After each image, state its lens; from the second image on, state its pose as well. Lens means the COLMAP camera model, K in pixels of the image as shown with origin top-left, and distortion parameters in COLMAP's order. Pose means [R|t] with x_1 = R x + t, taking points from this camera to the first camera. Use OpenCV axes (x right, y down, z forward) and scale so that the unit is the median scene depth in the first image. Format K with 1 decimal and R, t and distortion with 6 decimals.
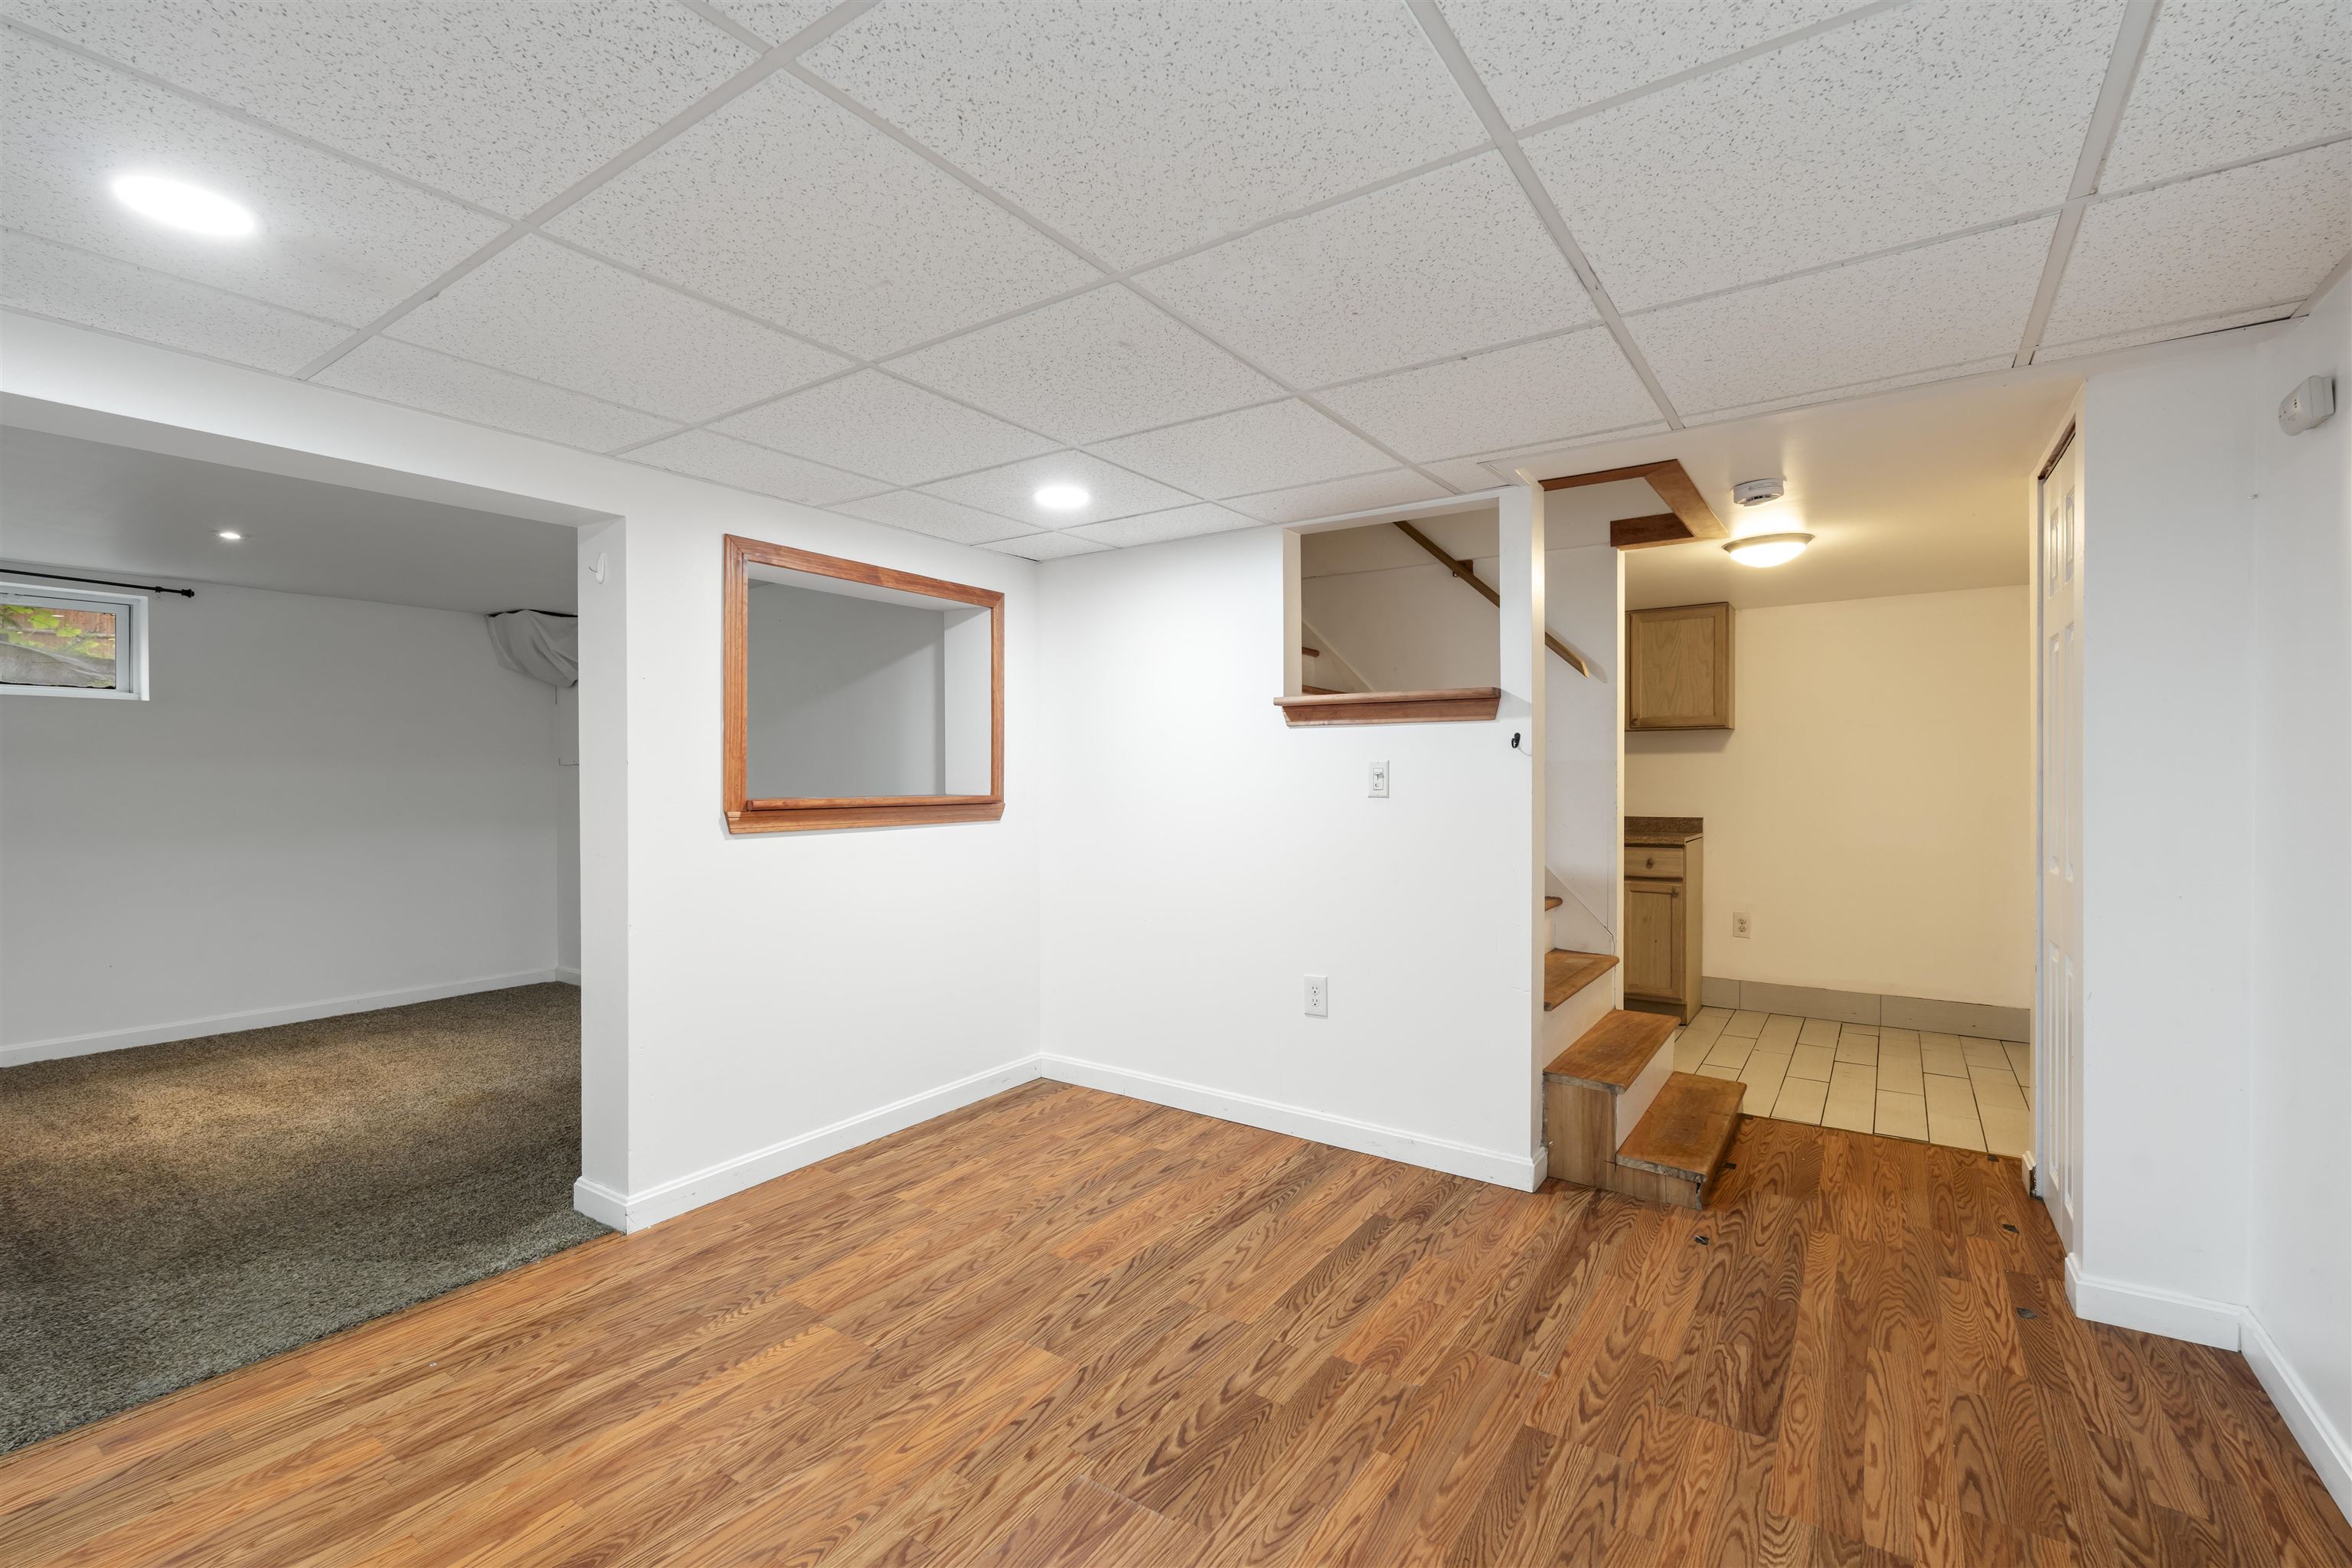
lens RADIAL K [[1021.3, 0, 1177.5], [0, 1021.3, 774.9], [0, 0, 1]] dist [-0.003376, 0.000593]
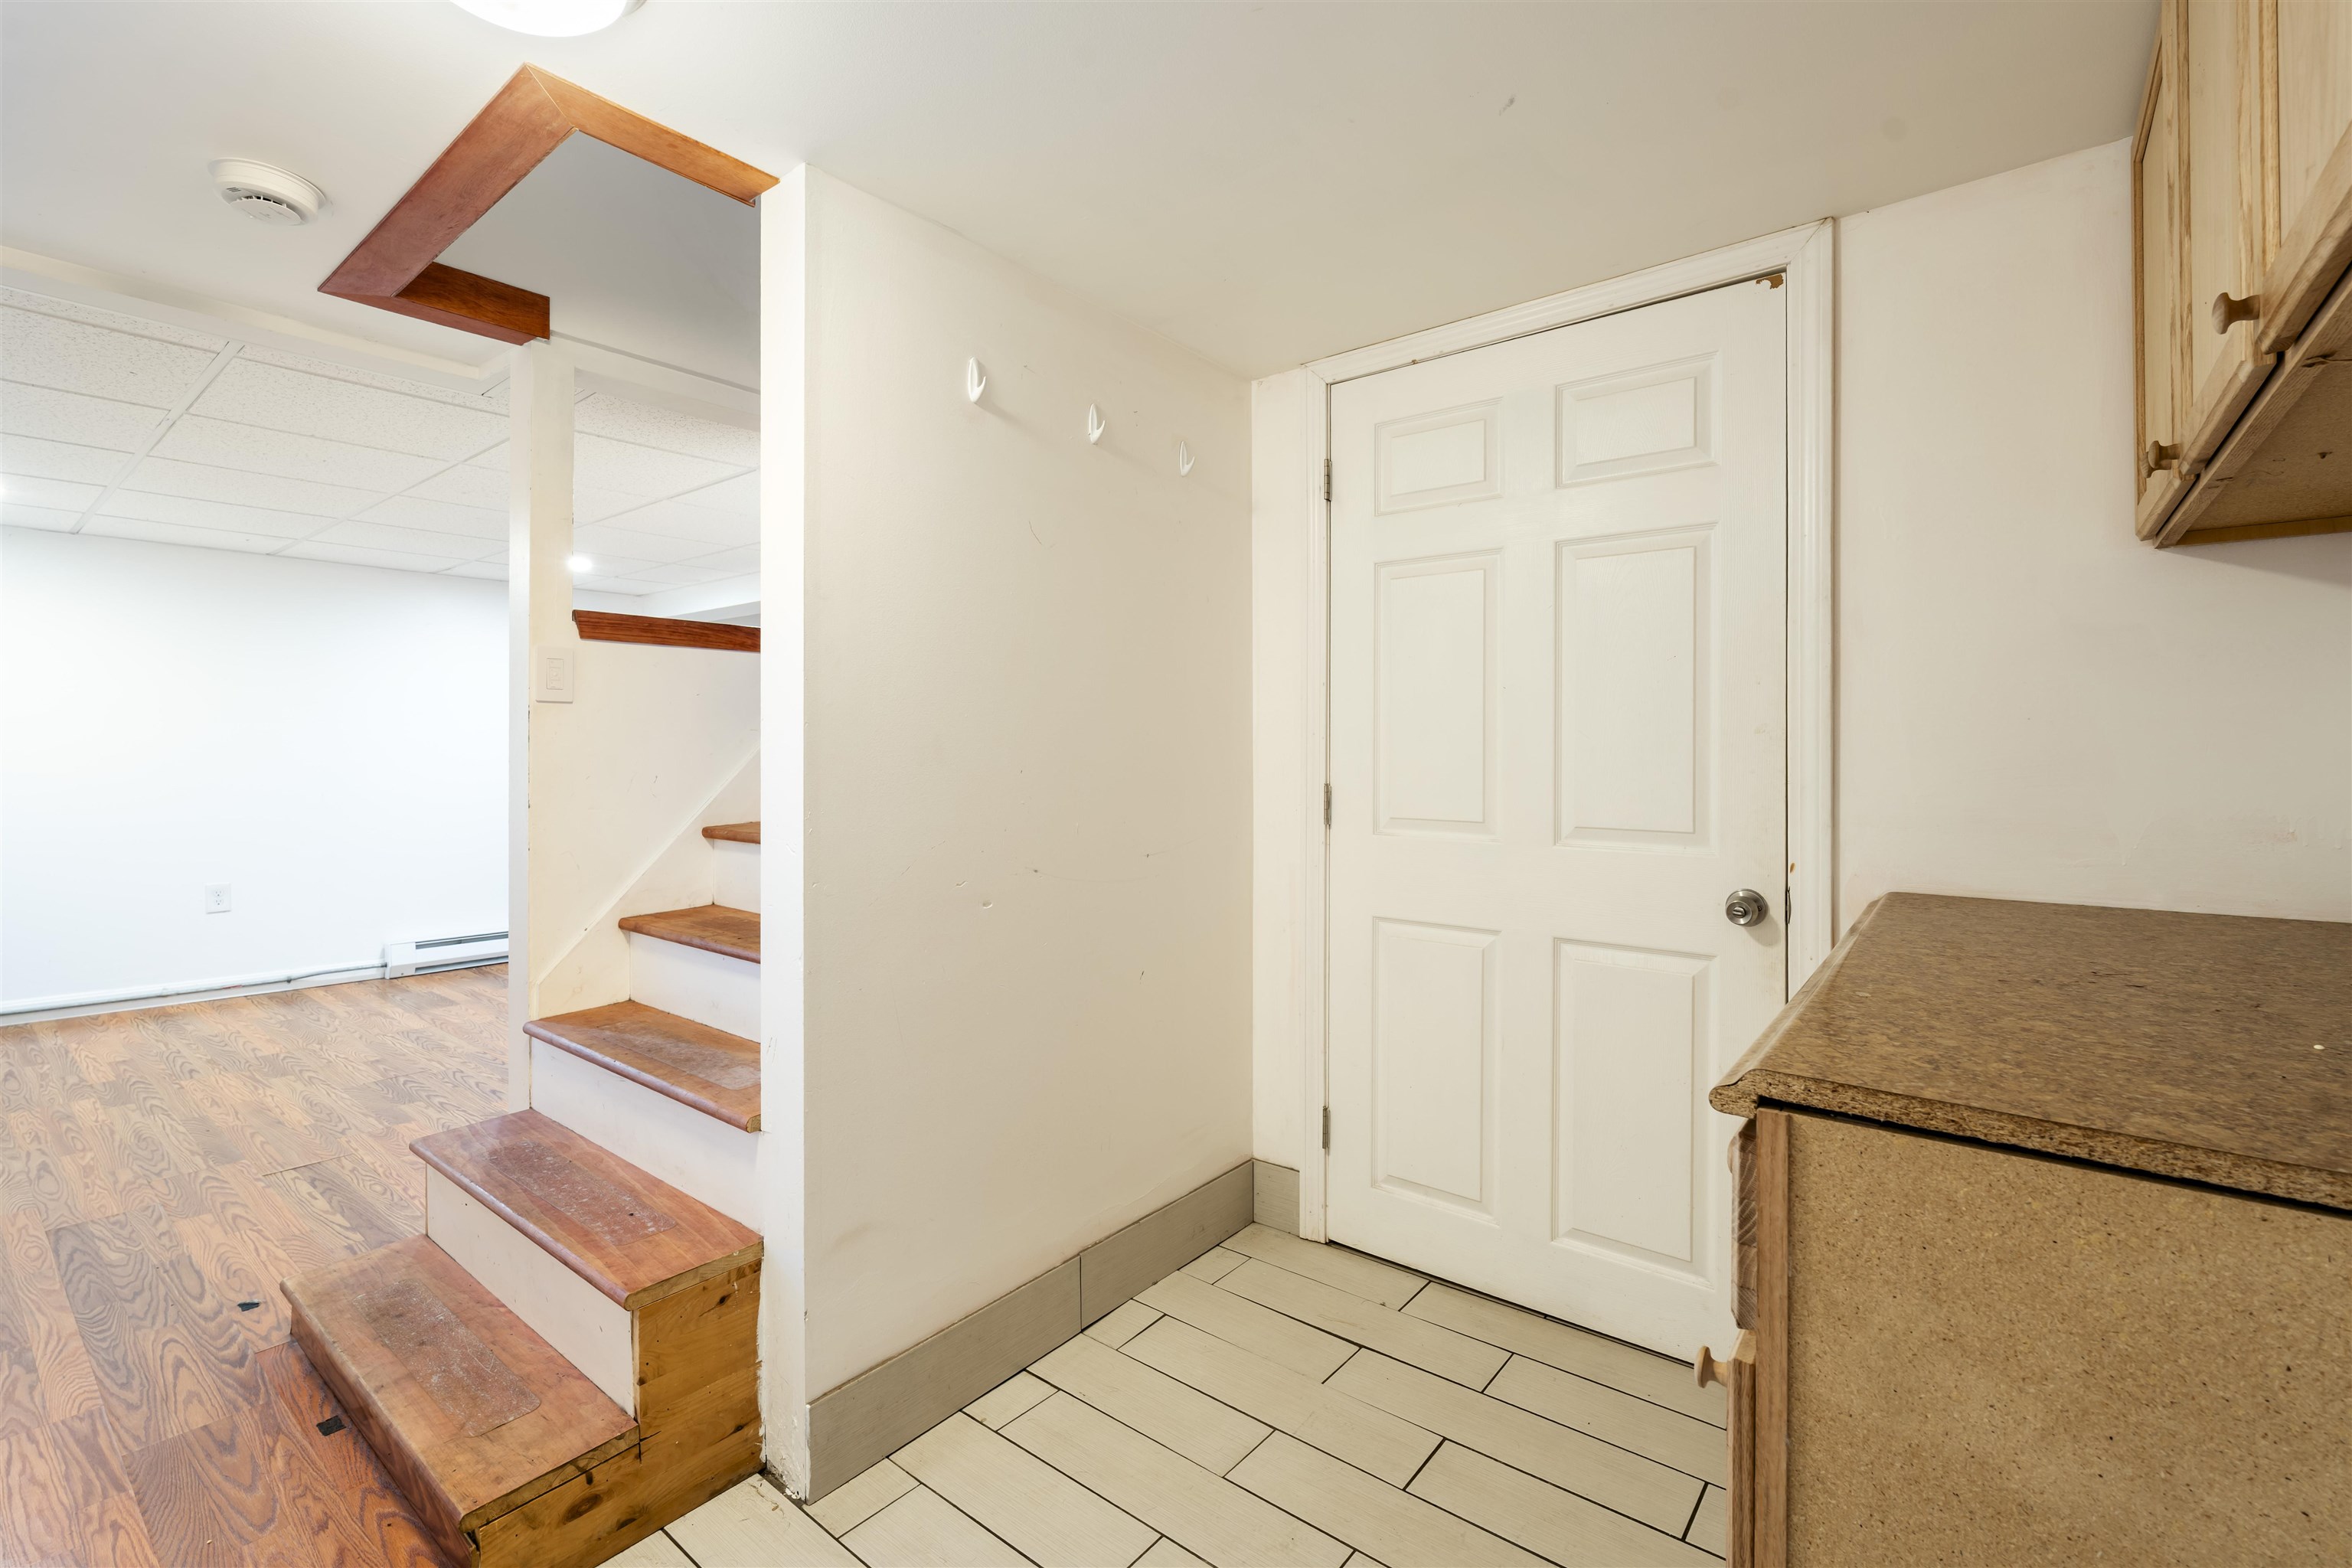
lens RADIAL K [[1033.4, 0, 1181.4], [0, 1033.4, 745.6], [0, 0, 1]] dist [-0.002686, 0.000037]
pose [[-0.063642, -0.001564, -0.997972, 1.422352], [-0.000803, 0.999999, -0.001516, 0.023122], [0.997972, 0.000705, -0.063643, 1.988739]]
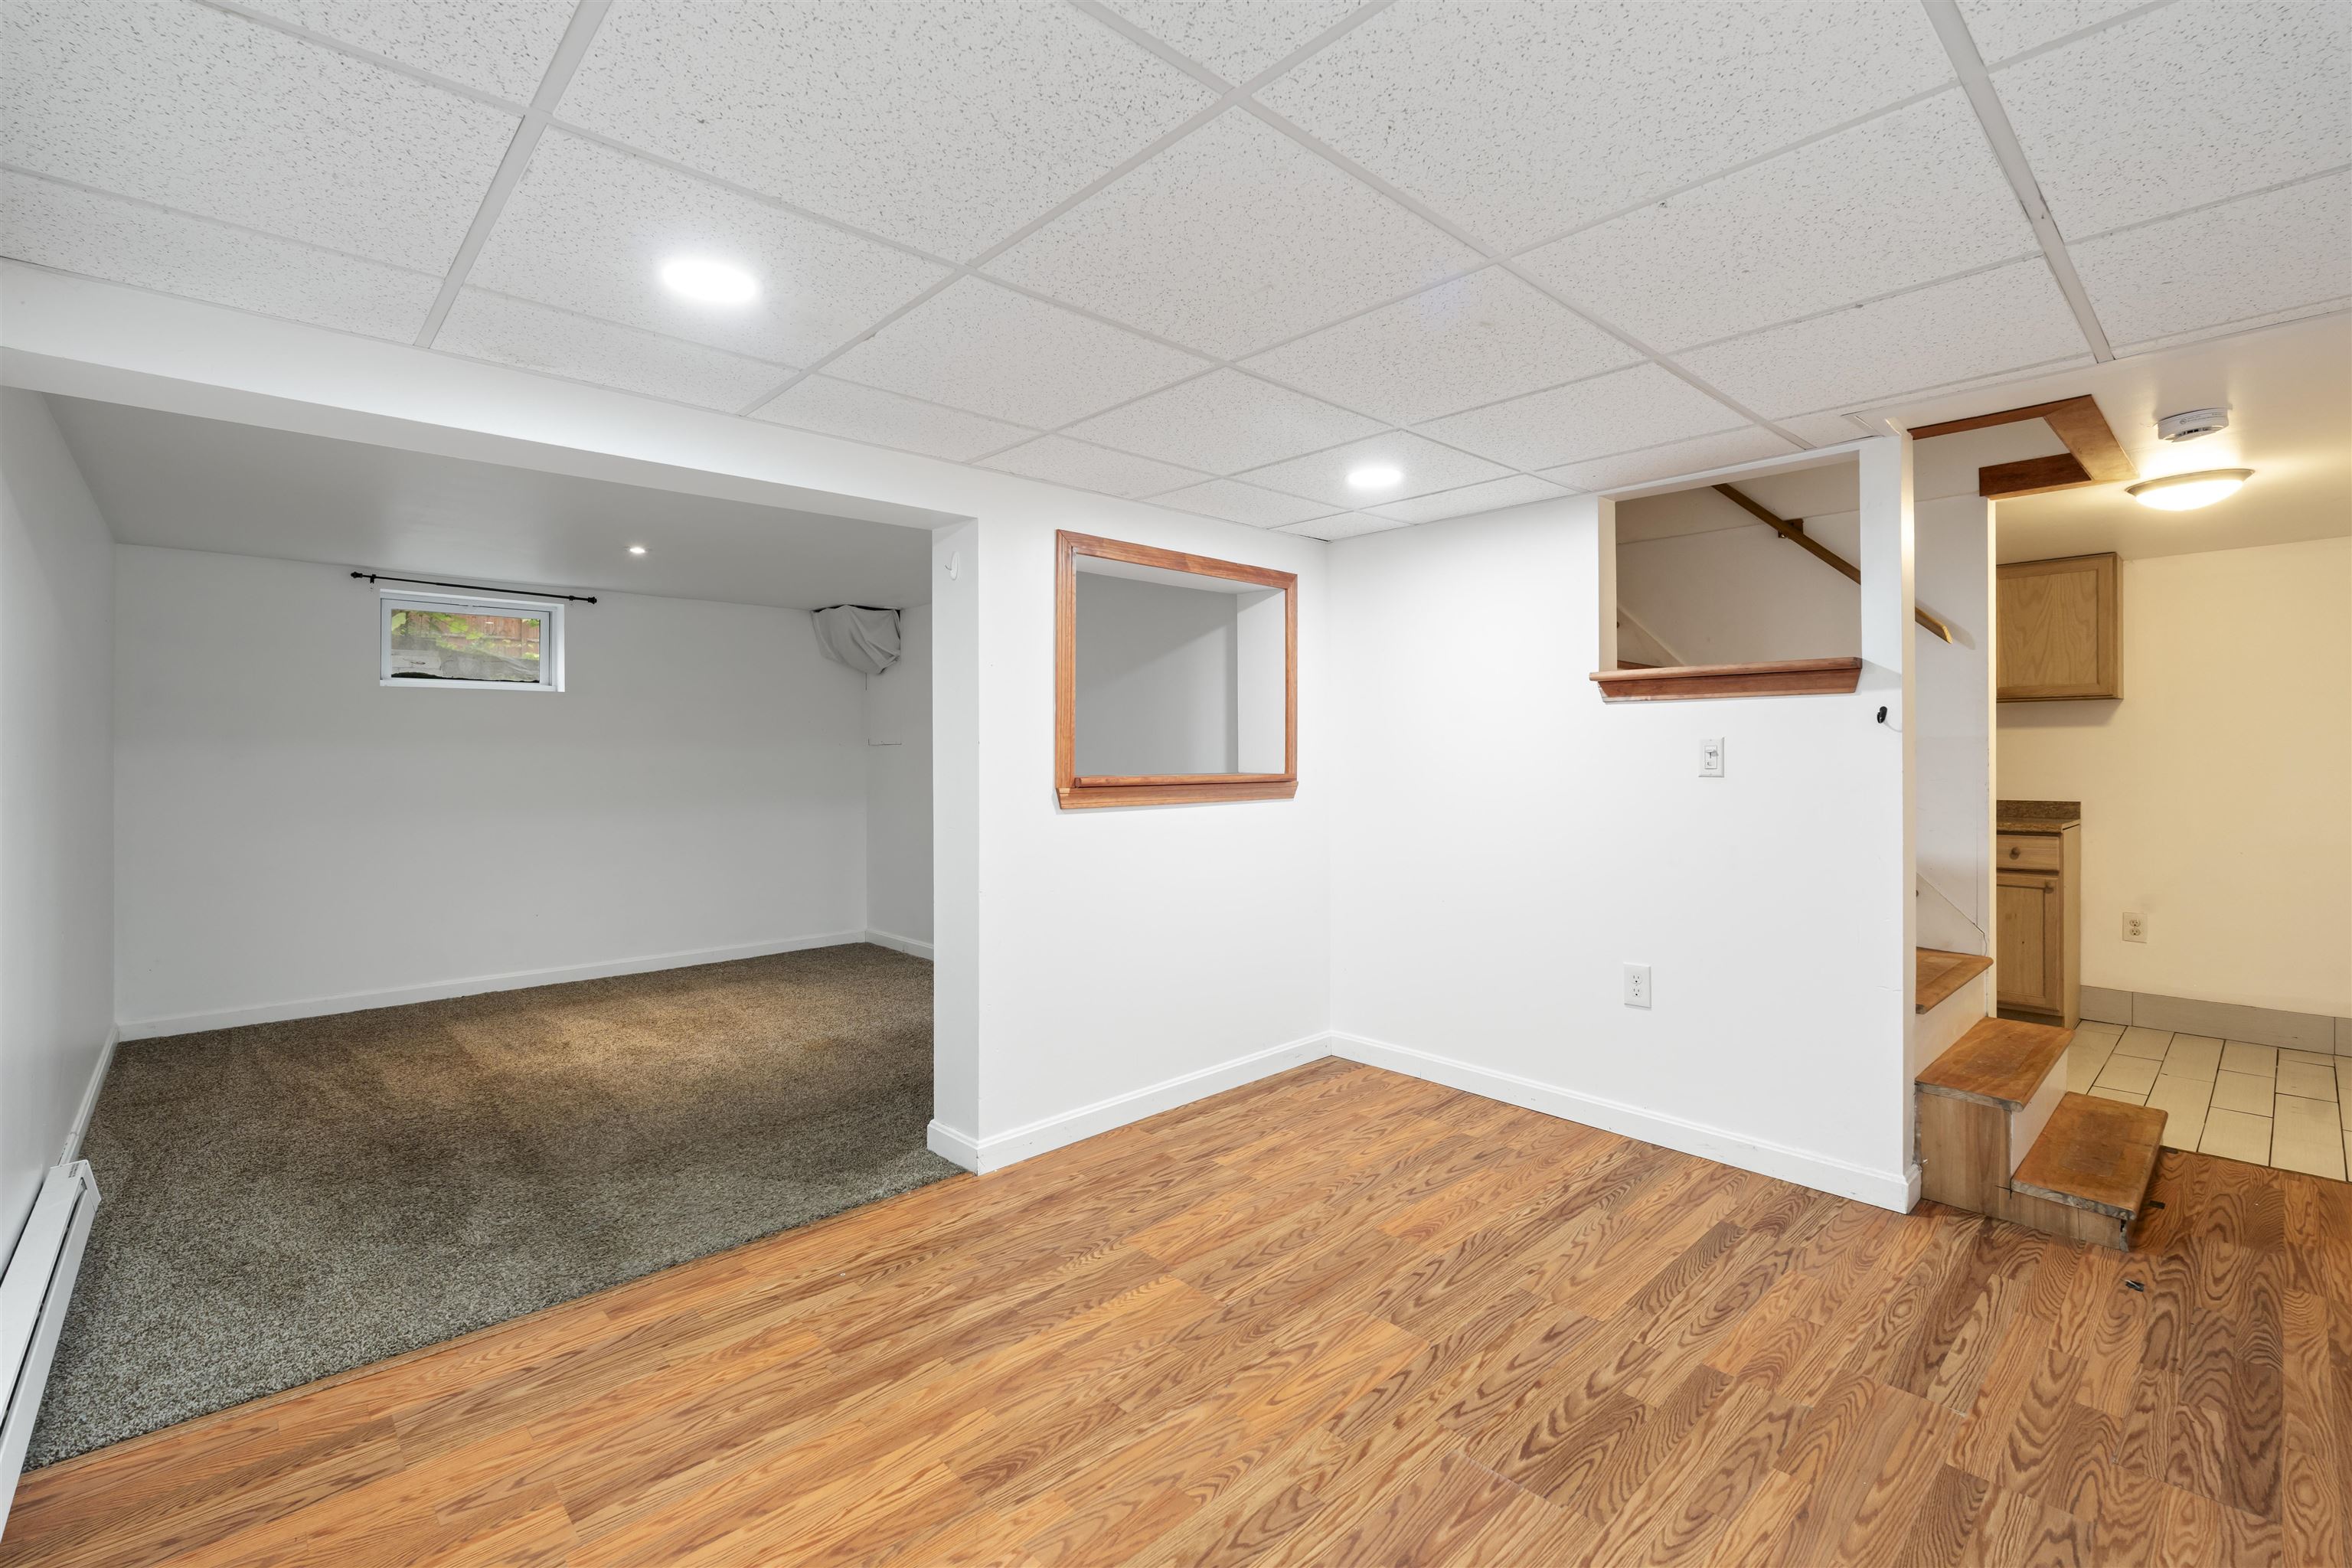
lens RADIAL K [[1033.4, 0, 1181.4], [0, 1033.4, 745.6], [0, 0, 1]] dist [-0.002686, 0.000037]
pose [[0.977170, -0.003195, -0.212437, -0.105186], [0.001543, 0.999967, -0.007941, 0.000072], [0.212455, 0.007432, 0.977143, -0.042187]]
